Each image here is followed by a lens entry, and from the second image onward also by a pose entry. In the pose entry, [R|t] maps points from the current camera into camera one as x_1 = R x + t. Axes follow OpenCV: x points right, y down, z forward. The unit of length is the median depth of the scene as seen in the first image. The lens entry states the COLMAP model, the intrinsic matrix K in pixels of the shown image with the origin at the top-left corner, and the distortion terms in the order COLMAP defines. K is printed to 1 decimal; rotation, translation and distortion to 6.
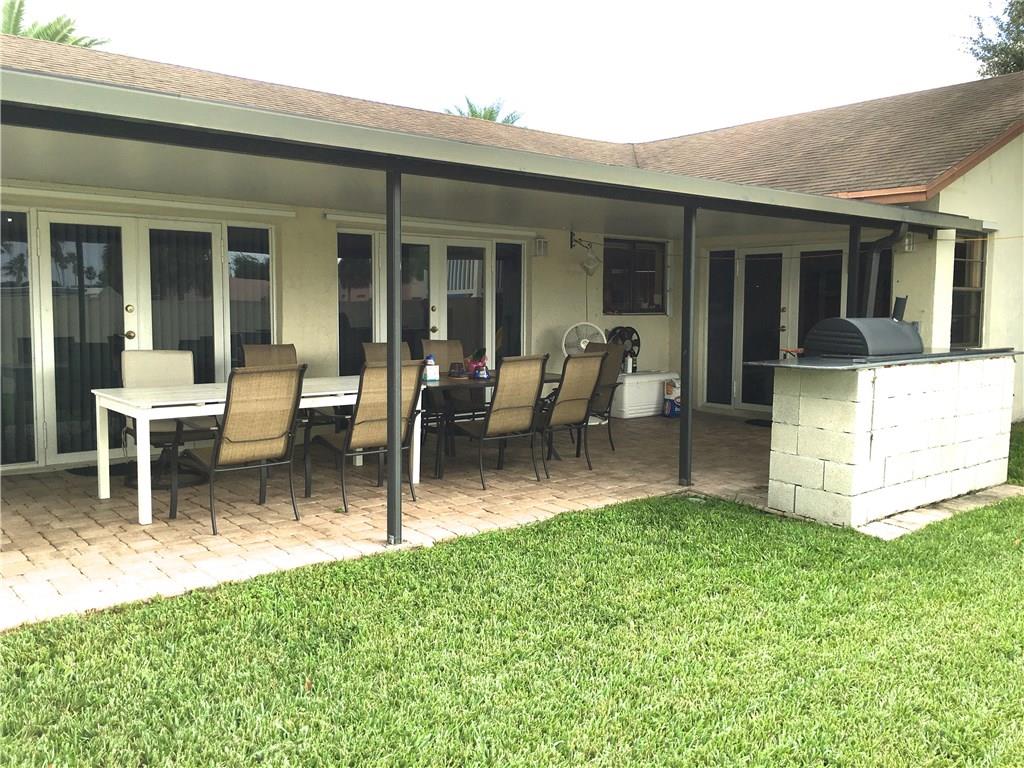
lens RADIAL K [[868.4, 0, 505.2], [0, 868.4, 380.3], [0, 0, 1]] dist [0.088417, -0.120117]
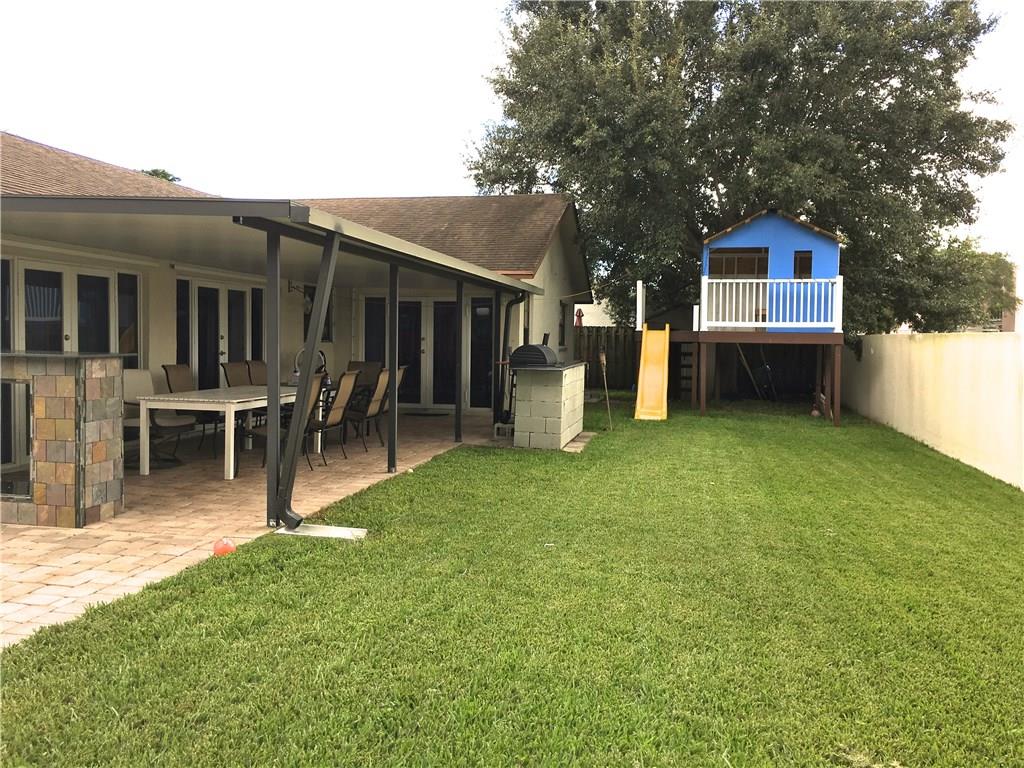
lens RADIAL K [[868.4, 0, 505.2], [0, 868.4, 380.3], [0, 0, 1]] dist [0.088417, -0.120117]
pose [[0.784724, -0.026460, 0.619280, -0.659871], [0.045832, 0.998830, -0.015400, 0.025204], [-0.618148, 0.040467, 0.785019, -0.338623]]
